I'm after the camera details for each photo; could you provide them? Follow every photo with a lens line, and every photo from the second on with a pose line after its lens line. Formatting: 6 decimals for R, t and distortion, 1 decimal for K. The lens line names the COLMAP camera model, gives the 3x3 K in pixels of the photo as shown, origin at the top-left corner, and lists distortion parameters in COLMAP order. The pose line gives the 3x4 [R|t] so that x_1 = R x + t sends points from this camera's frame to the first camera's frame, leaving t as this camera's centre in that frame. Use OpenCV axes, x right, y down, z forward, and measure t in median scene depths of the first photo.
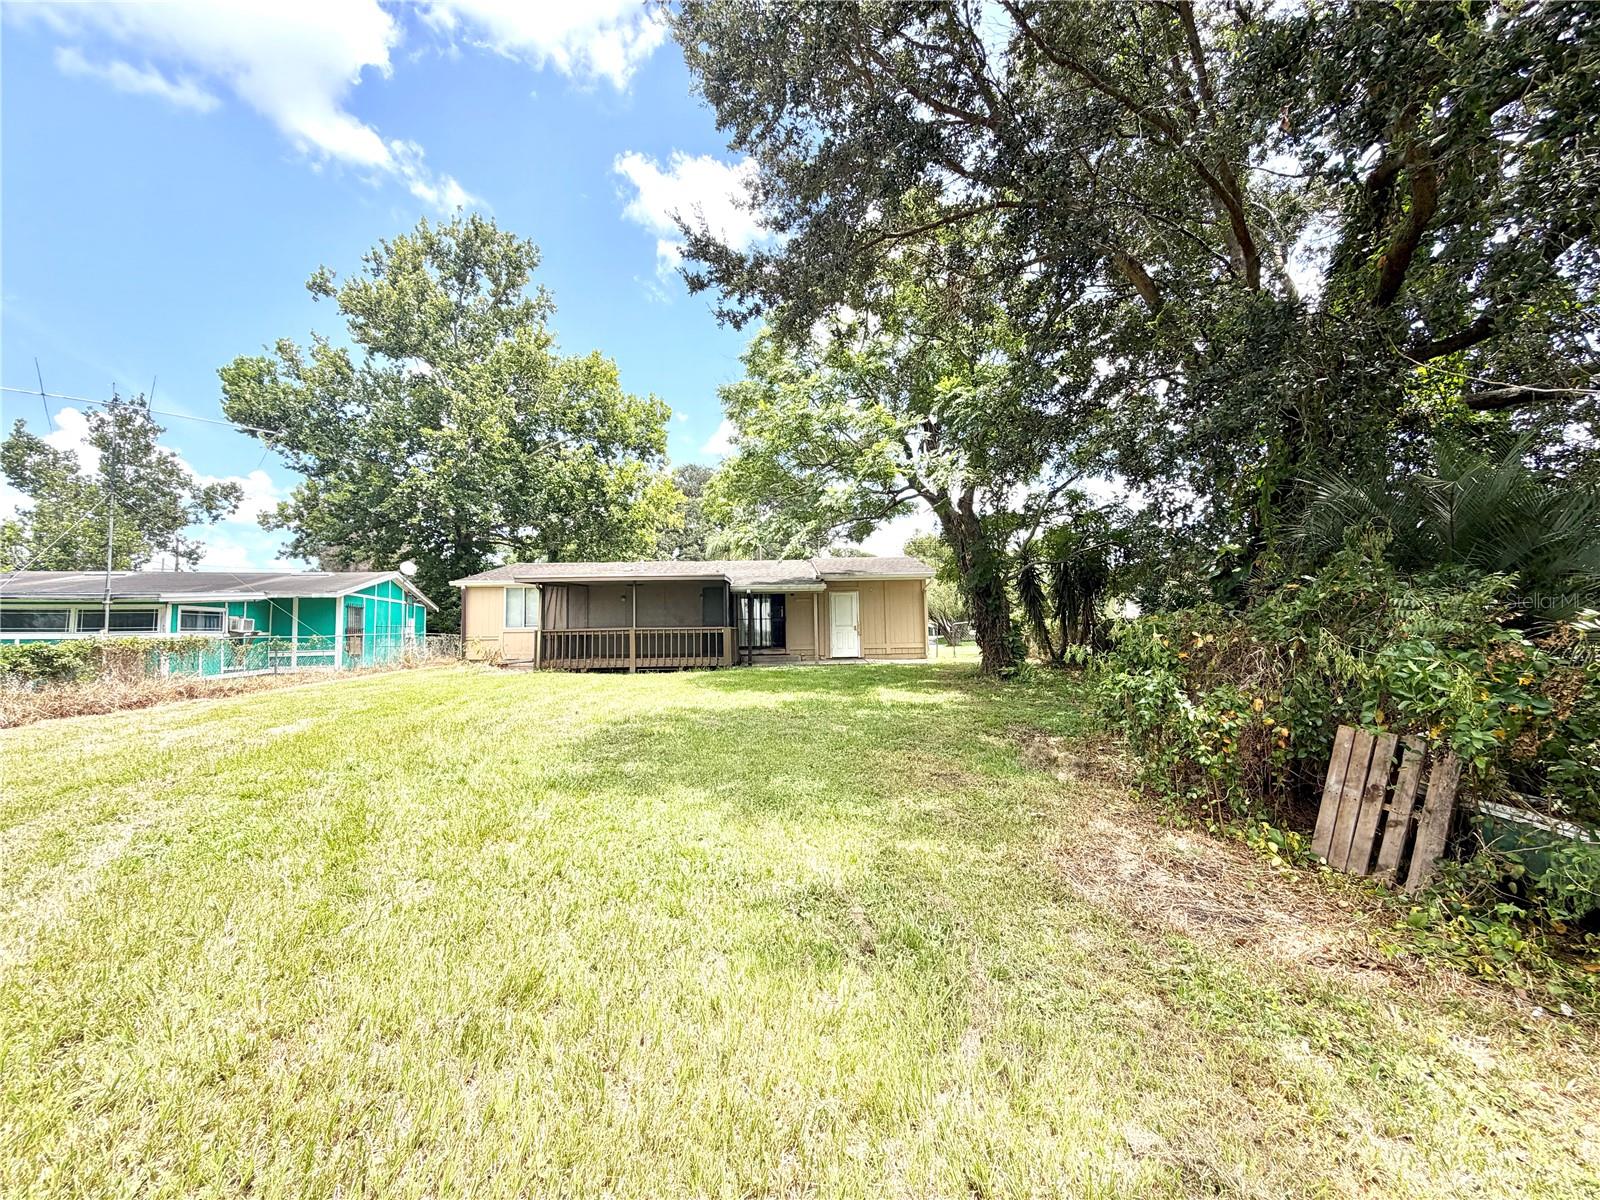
lens RADIAL K [[637.8, 0, 800.2], [0, 637.8, 596.4], [0, 0, 1]] dist [0.001763, 0.000130]
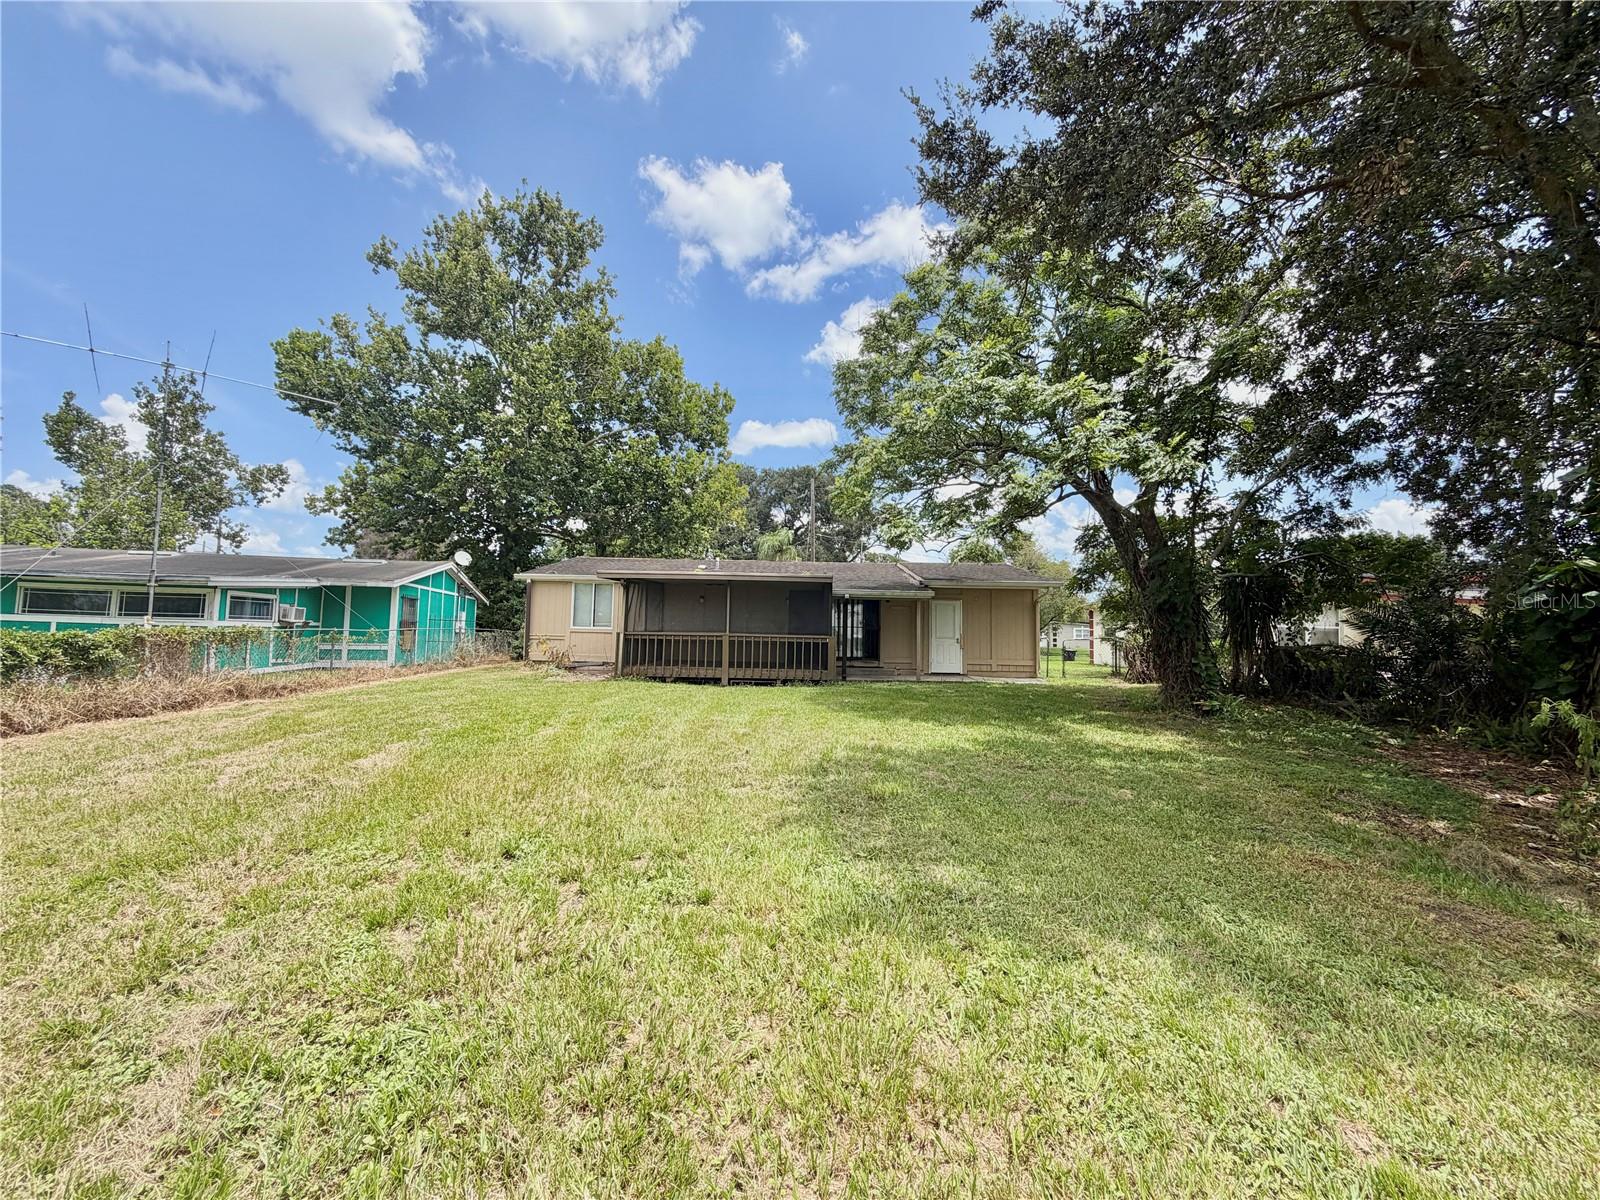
lens RADIAL K [[637.8, 0, 800.2], [0, 637.8, 596.4], [0, 0, 1]] dist [0.001763, 0.000130]
pose [[0.998954, 0.034598, -0.029901, -0.076509], [-0.034767, 0.999382, -0.005157, -0.000461], [0.029704, 0.006191, 0.999540, 0.067645]]
